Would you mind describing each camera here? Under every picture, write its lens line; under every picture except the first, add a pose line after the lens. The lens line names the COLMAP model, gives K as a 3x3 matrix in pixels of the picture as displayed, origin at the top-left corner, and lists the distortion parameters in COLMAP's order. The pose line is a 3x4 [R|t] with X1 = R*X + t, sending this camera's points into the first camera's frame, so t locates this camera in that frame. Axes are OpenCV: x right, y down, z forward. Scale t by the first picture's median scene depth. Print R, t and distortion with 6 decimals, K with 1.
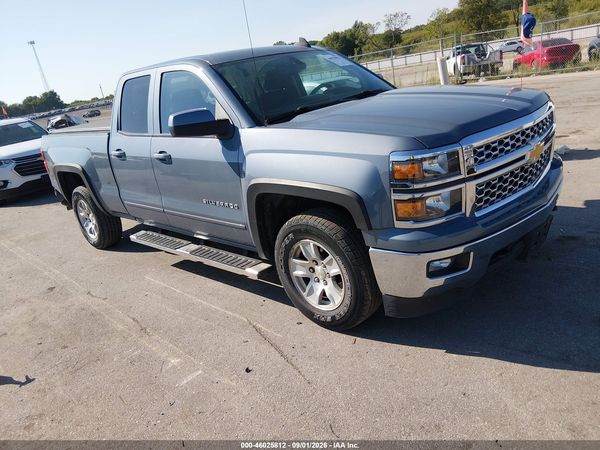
lens RADIAL K [[461.3, 0, 299.6], [0, 461.3, 229.0], [0, 0, 1]] dist [0.060620, -0.111731]
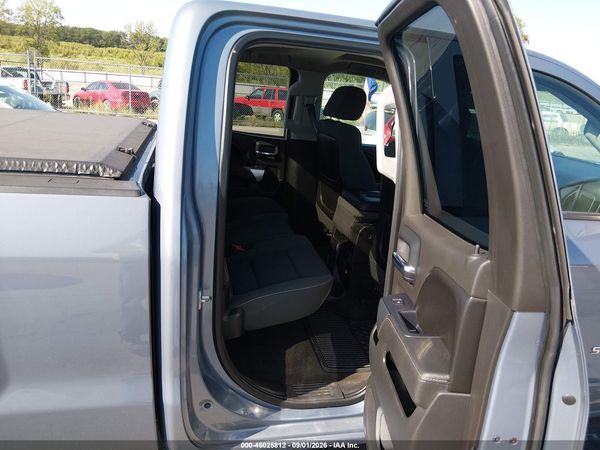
lens RADIAL K [[461.3, 0, 309.2], [0, 461.3, 218.7], [0, 0, 1]] dist [0.060620, -0.111731]
pose [[0.497749, -0.031994, 0.866731, -0.771136], [0.115959, 0.992803, -0.029945, -0.217414], [-0.859534, 0.115410, 0.497877, 1.002601]]
